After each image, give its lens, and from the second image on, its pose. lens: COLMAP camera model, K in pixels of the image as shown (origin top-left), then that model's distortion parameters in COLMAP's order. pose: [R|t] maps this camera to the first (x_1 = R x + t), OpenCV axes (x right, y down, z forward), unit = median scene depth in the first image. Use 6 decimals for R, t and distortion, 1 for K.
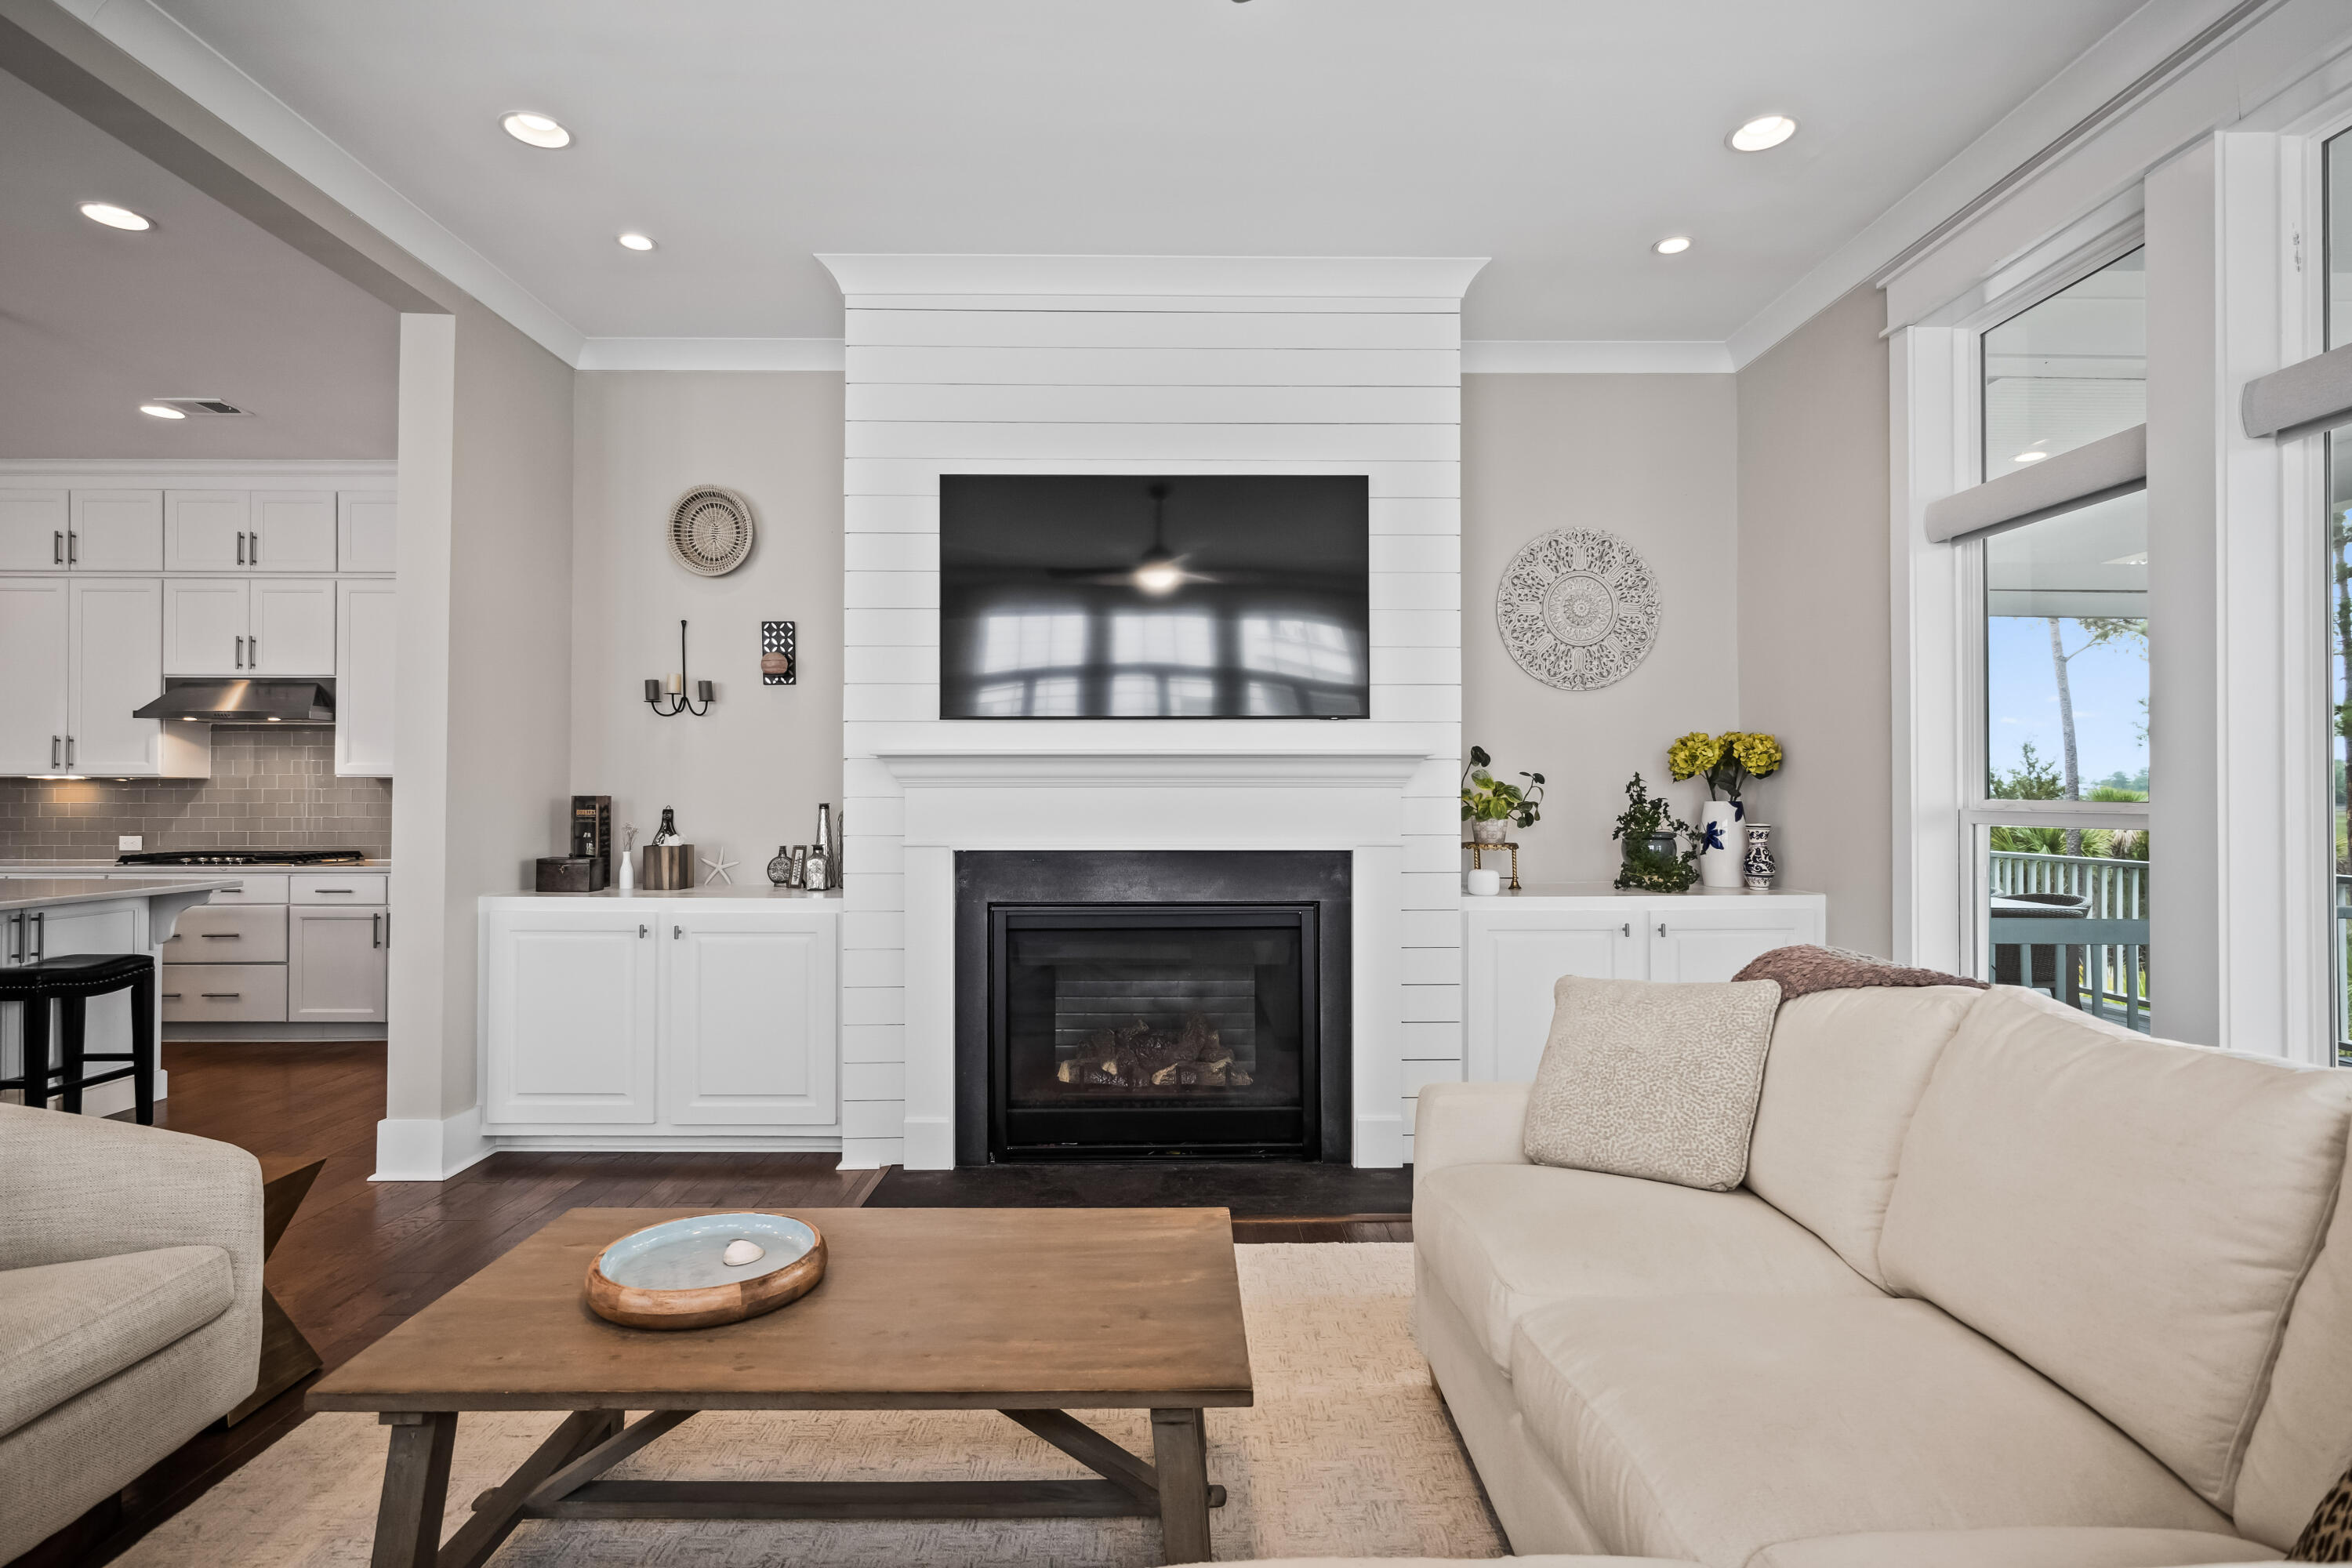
lens RADIAL K [[1165.5, 0, 1186.6], [0, 1165.5, 785.3], [0, 0, 1]] dist [0.008918, 0.000638]
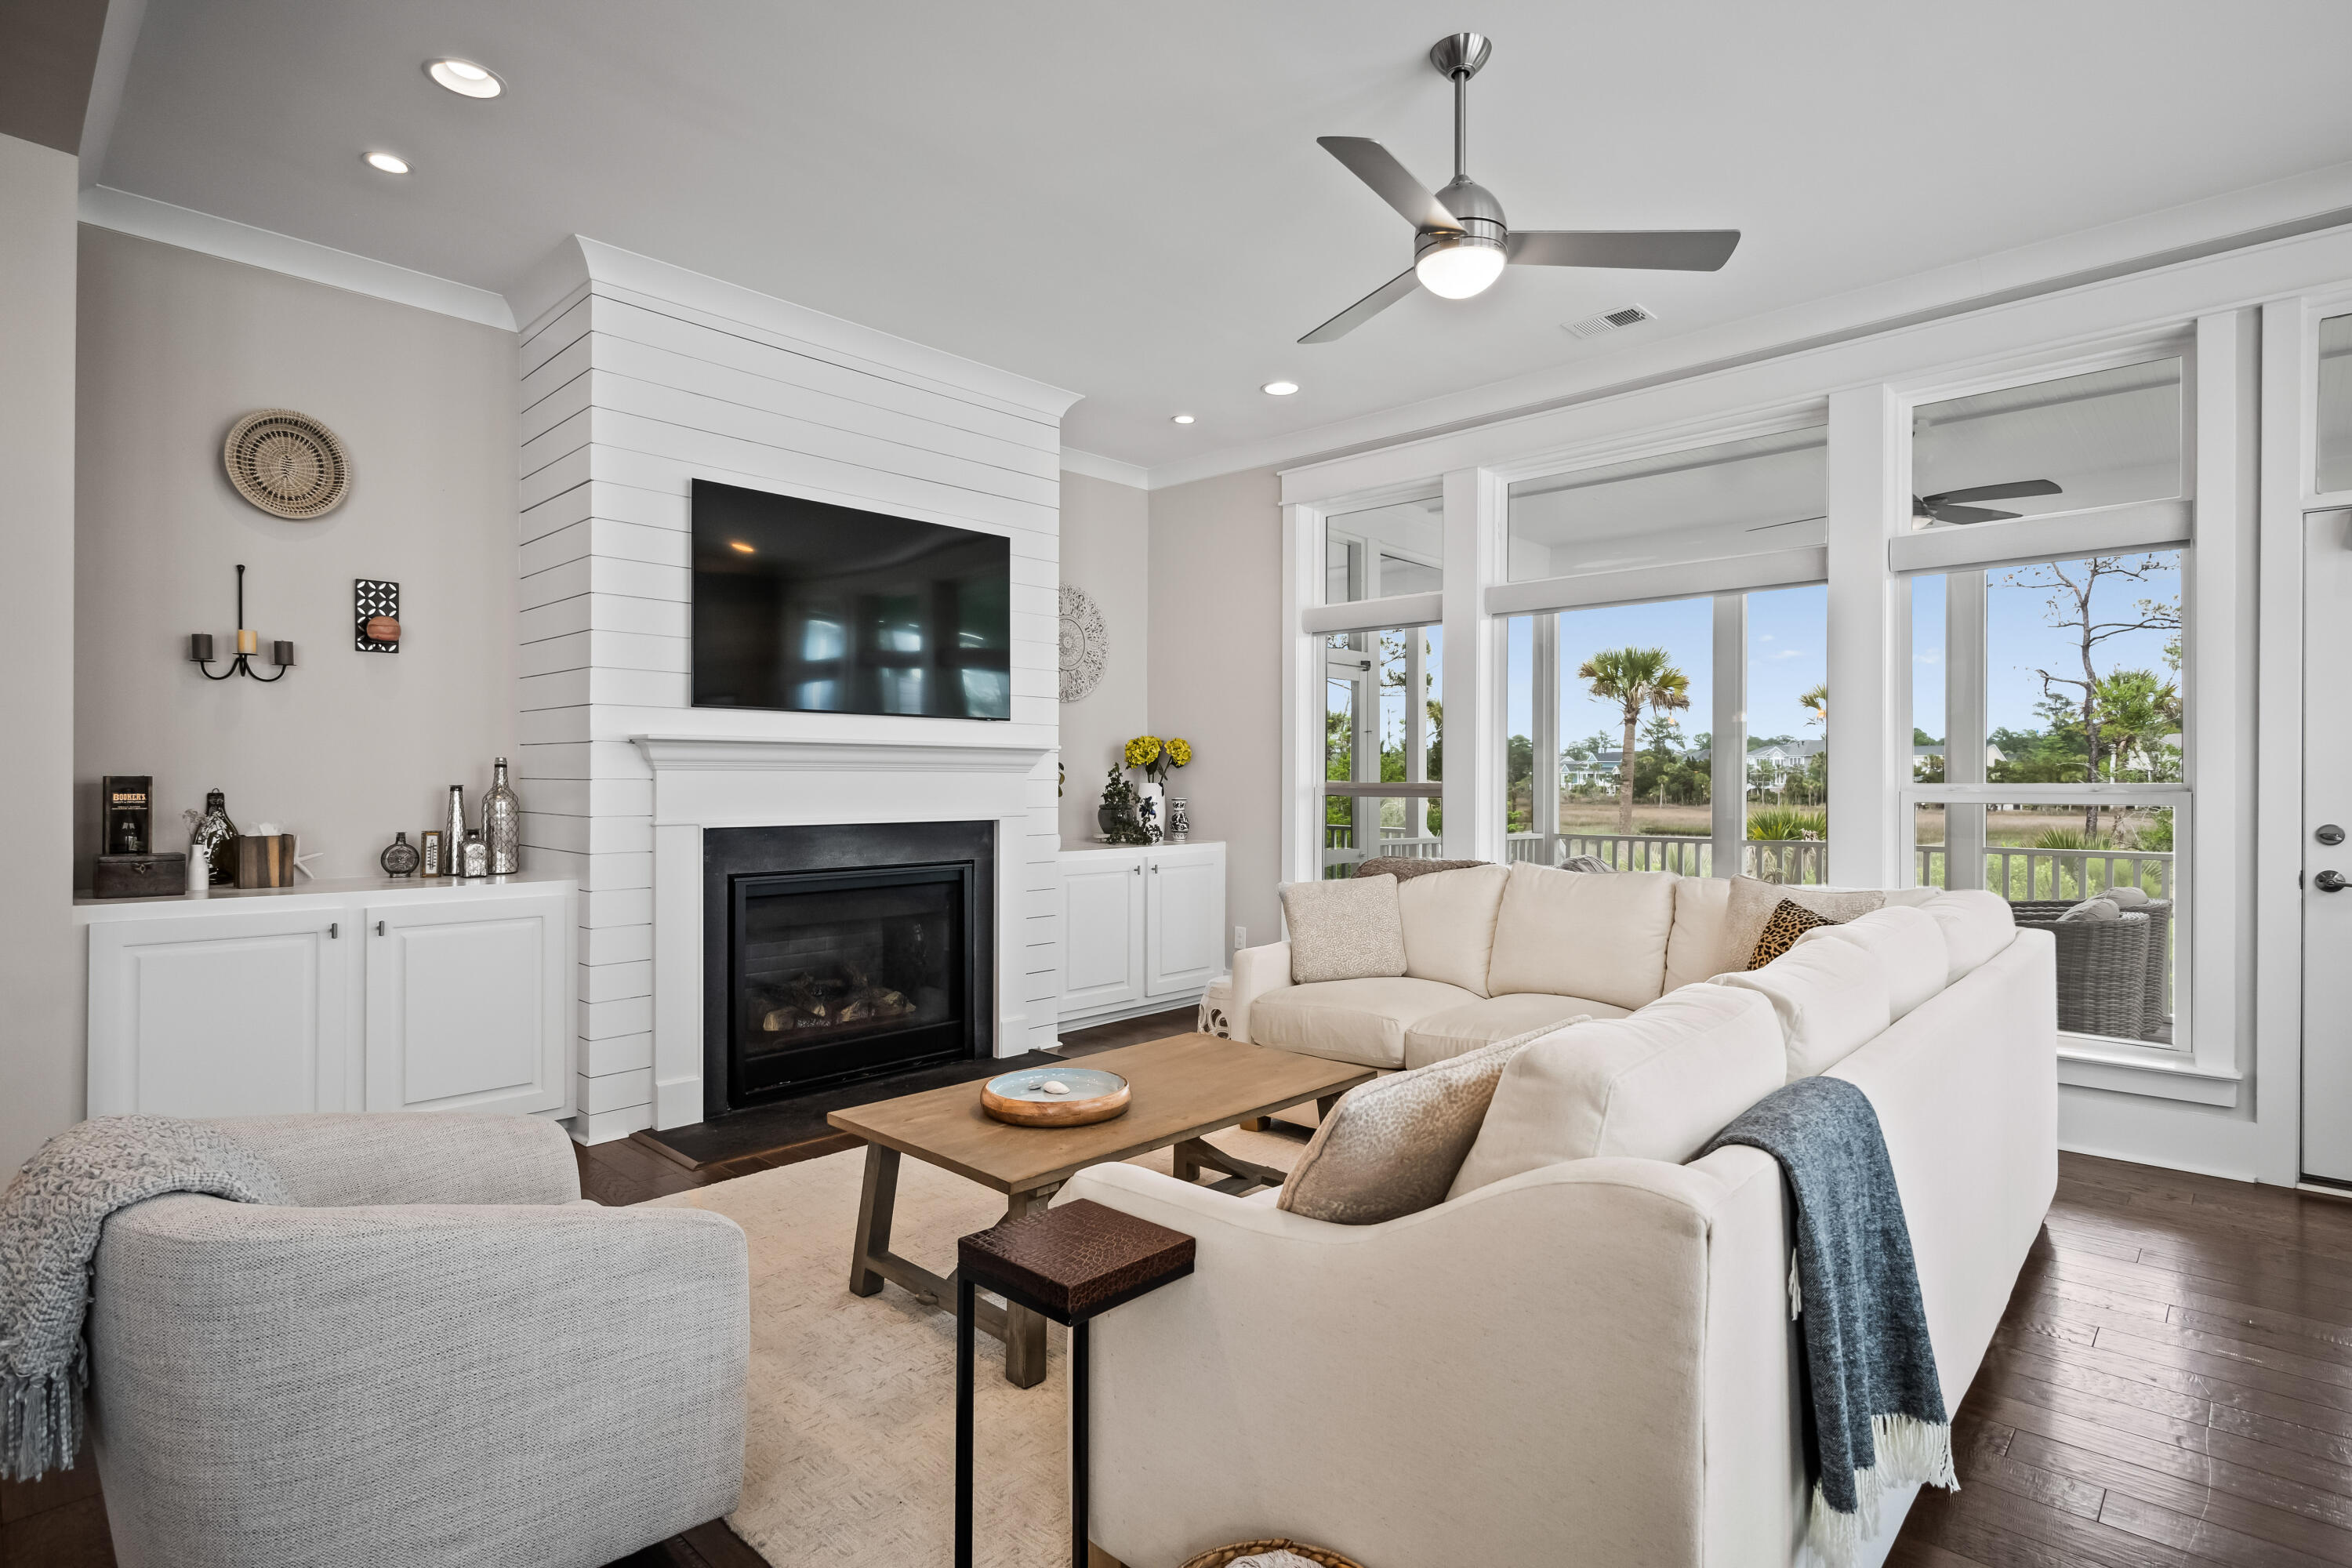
lens RADIAL K [[1165.5, 0, 1184.1], [0, 1165.5, 780.9], [0, 0, 1]] dist [0.008918, 0.000638]
pose [[0.706095, 0.001315, 0.708116, -0.632519], [-0.009877, 0.999919, 0.007992, -0.001168], [-0.708048, -0.012637, 0.706051, -0.079790]]
